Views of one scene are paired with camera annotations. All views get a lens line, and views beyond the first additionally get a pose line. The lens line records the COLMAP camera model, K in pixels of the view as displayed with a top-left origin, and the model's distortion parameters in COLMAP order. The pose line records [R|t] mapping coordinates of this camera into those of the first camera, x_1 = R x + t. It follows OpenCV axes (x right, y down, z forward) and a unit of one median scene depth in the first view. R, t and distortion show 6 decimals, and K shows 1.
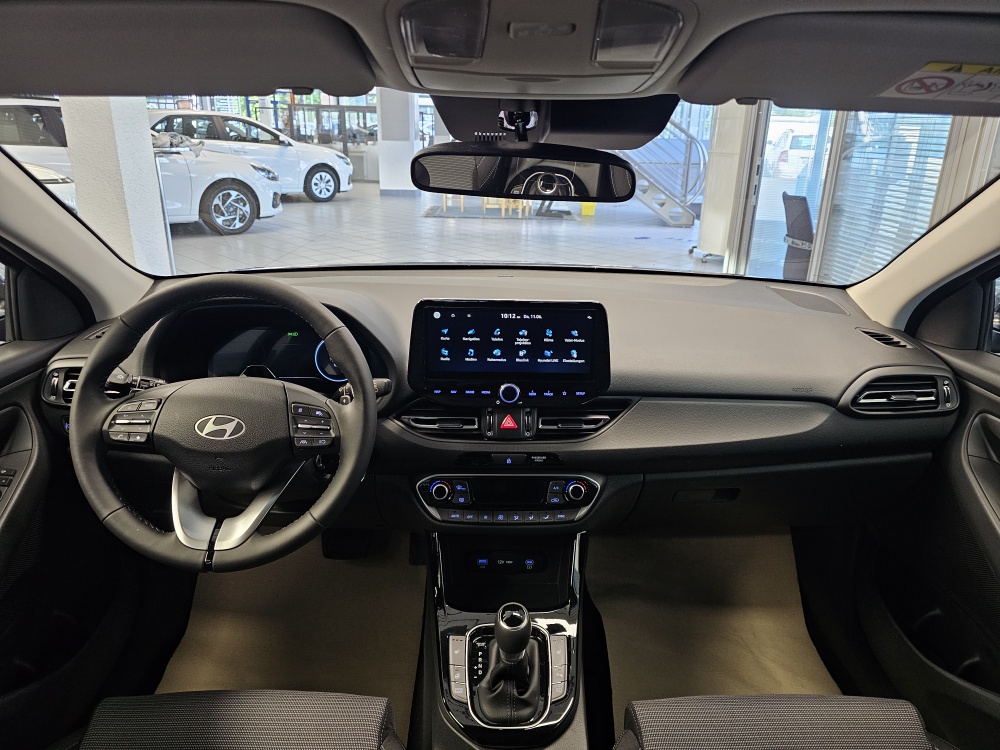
lens RADIAL K [[679.5, 0, 500.0], [0, 679.5, 375.0], [0, 0, 1]] dist [-0.006487, -0.002447]
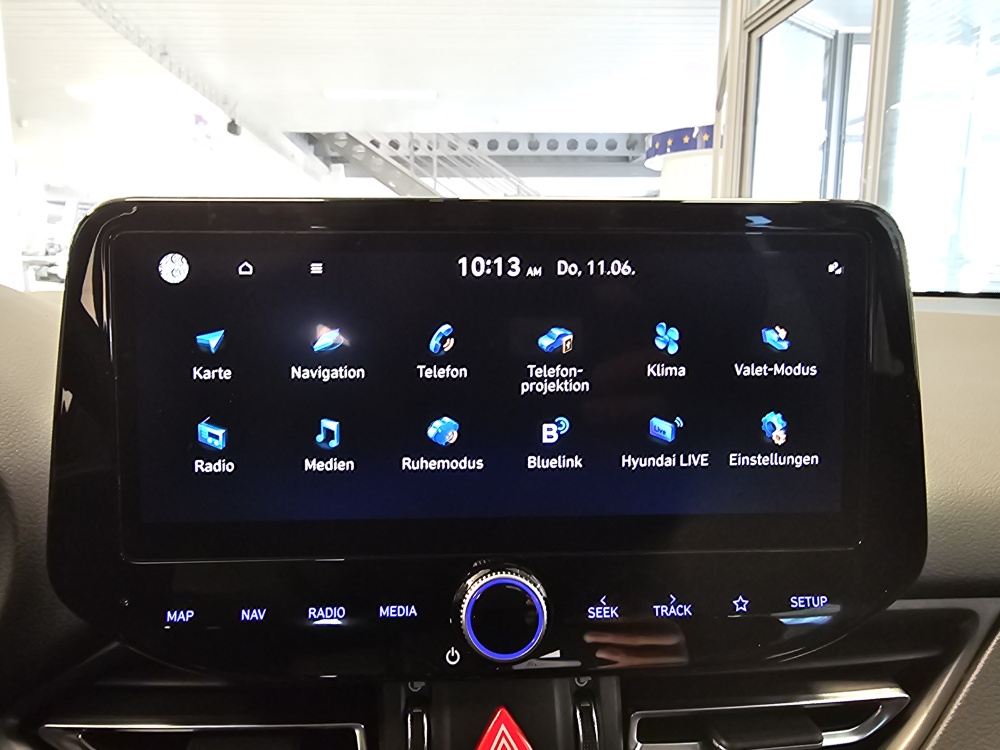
lens RADIAL K [[695.5, 0, 450.5], [0, 695.5, 379.3], [0, 0, 1]] dist [-0.000007, -0.000685]
pose [[0.999449, -0.024955, 0.021887, -0.006651], [0.028730, 0.980605, -0.193878, -0.004832], [-0.016624, 0.194400, 0.980782, 0.767392]]
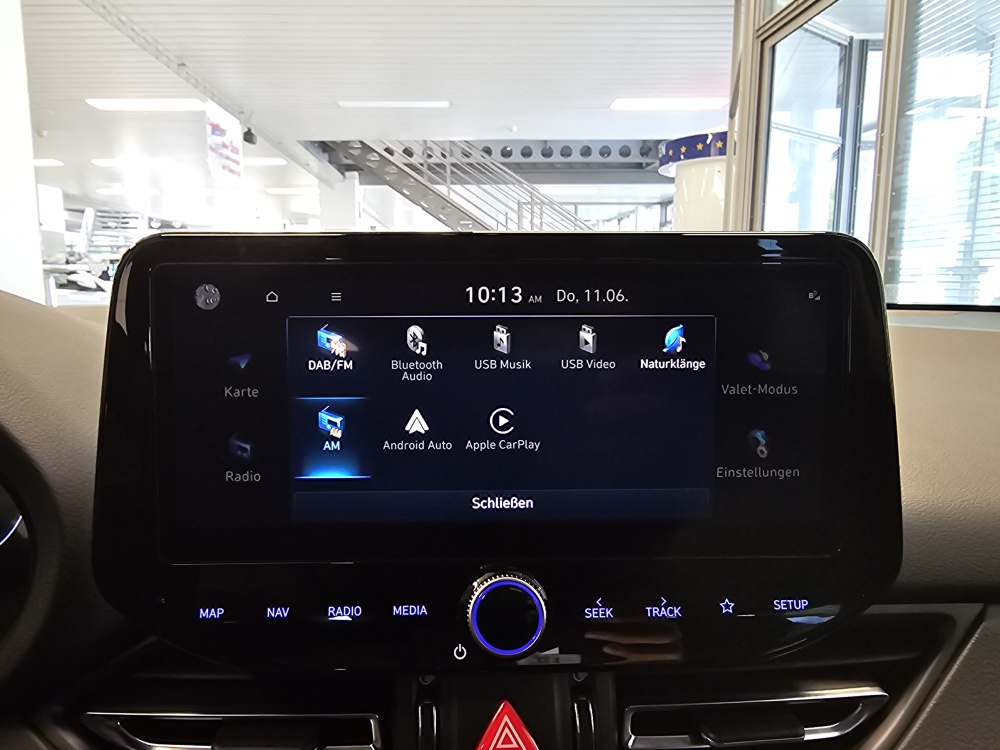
lens RADIAL K [[695.5, 0, 450.5], [0, 695.5, 379.3], [0, 0, 1]] dist [-0.000007, -0.000685]
pose [[0.999731, -0.022951, 0.003228, -0.005105], [0.023128, 0.978845, -0.203290, -0.004950], [0.001506, 0.203310, 0.979113, 0.745406]]
